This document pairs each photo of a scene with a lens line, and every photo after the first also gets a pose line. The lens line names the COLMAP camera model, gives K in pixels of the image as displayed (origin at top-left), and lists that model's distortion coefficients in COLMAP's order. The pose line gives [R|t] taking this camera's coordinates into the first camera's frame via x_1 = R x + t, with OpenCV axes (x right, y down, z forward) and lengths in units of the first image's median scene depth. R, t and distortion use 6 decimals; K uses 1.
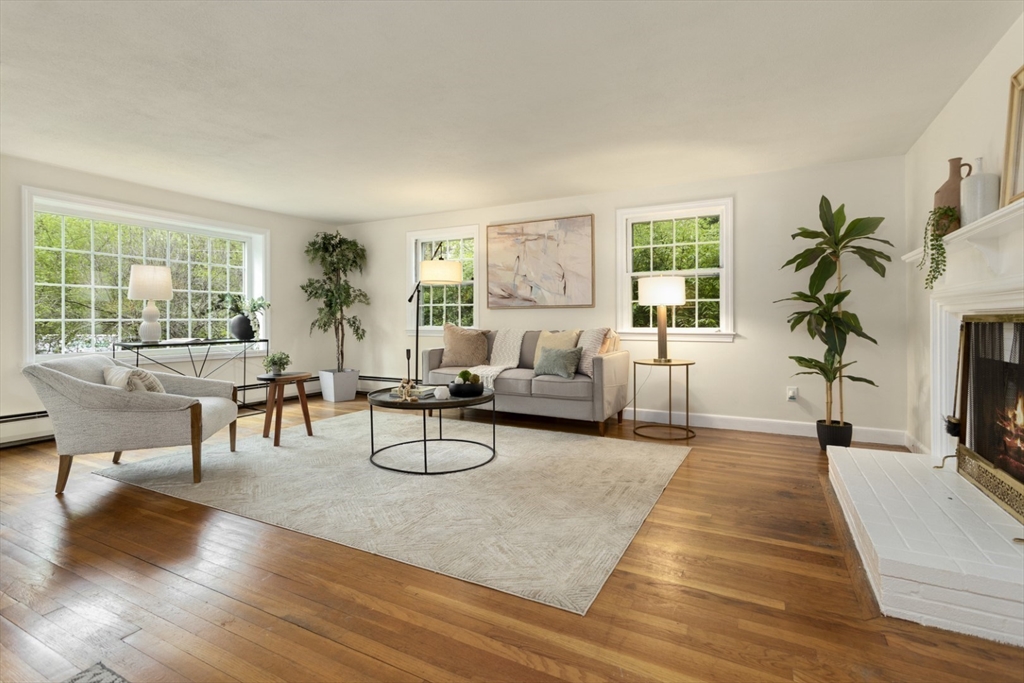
lens RADIAL K [[485.1, 0, 515.8], [0, 485.1, 321.0], [0, 0, 1]] dist [0.008199, 0.000541]
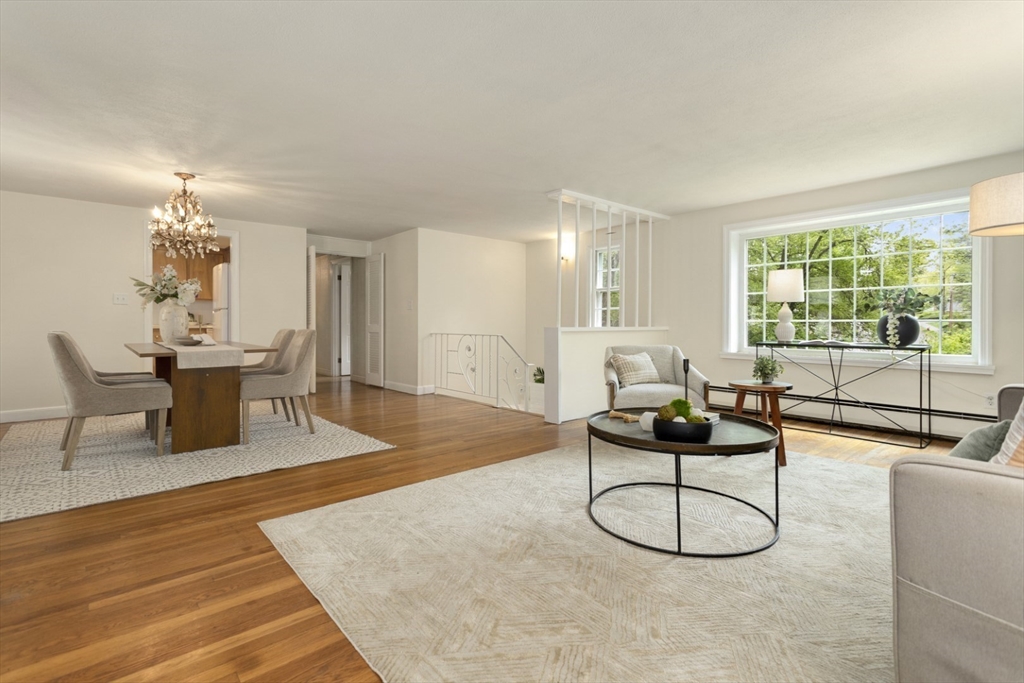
lens RADIAL K [[486.4, 0, 516.1], [0, 486.4, 328.2], [0, 0, 1]] dist [0.002355, 0.000307]
pose [[-0.363732, 0.010716, -0.931442, 0.452864], [-0.004656, 0.999900, 0.013322, 0.002992], [0.931492, 0.009182, -0.363646, 0.849553]]
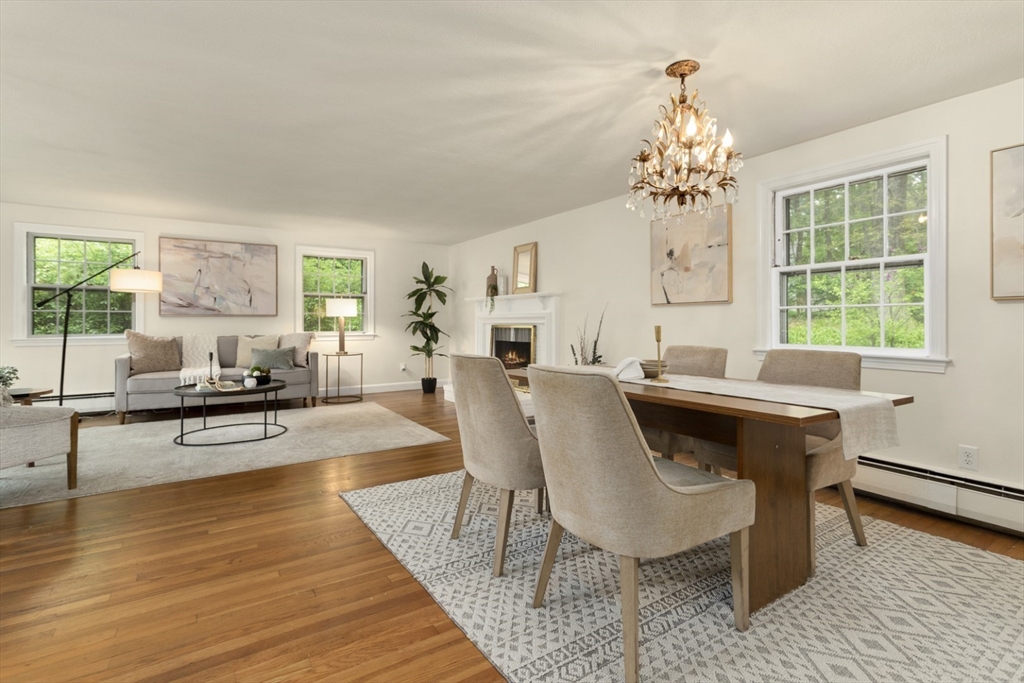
lens RADIAL K [[485.1, 0, 515.8], [0, 485.1, 321.0], [0, 0, 1]] dist [0.008199, 0.000541]
pose [[0.484436, 0.003775, 0.874818, -0.761592], [0.001641, 0.999985, -0.005223, -0.010452], [-0.874825, 0.003966, 0.484423, -0.218710]]
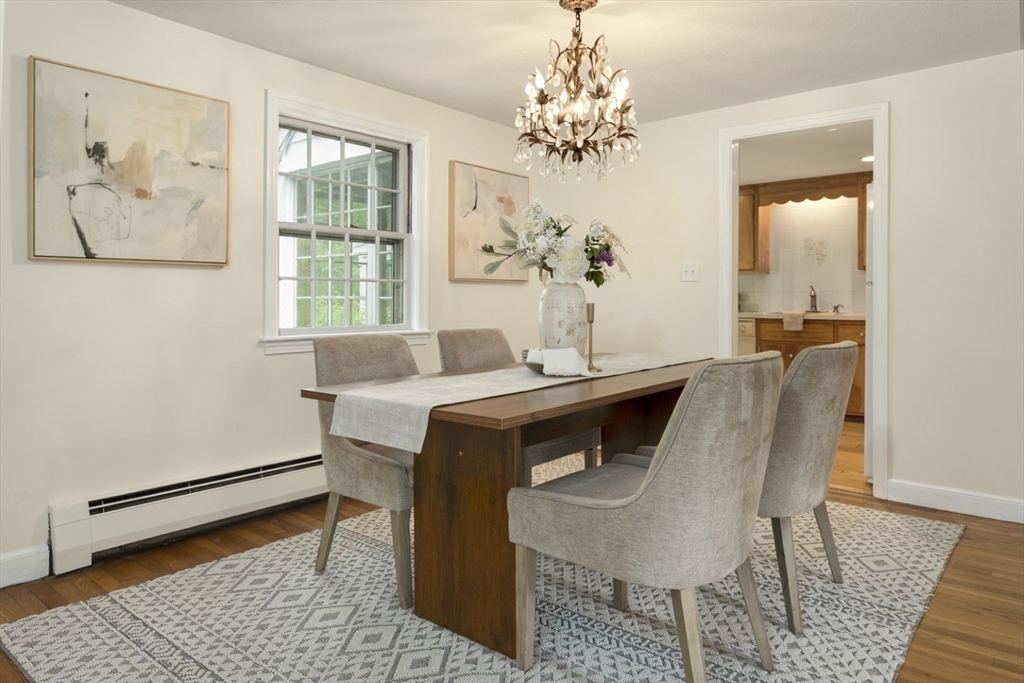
lens RADIAL K [[660.9, 0, 516.8], [0, 660.9, 298.0], [0, 0, 1]] dist [0.003022, 0.002142]
pose [[-0.977622, -0.000261, 0.210367, -0.288548], [-0.000190, 1.000000, 0.000361, -0.012746], [-0.210367, 0.000313, -0.977622, 0.486997]]
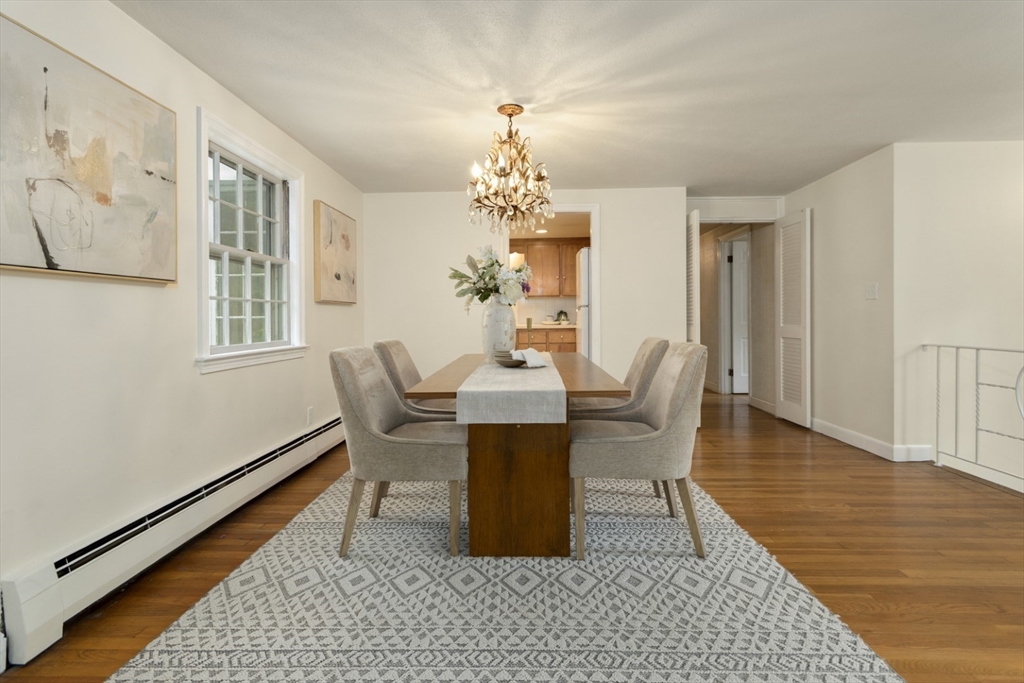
lens RADIAL K [[485.1, 0, 515.8], [0, 485.1, 321.0], [0, 0, 1]] dist [0.008199, 0.000541]
pose [[-0.897950, 0.012378, -0.439924, 0.066400], [0.008433, 0.999905, 0.010921, -0.010883], [0.440017, 0.006097, -0.897969, 0.464202]]
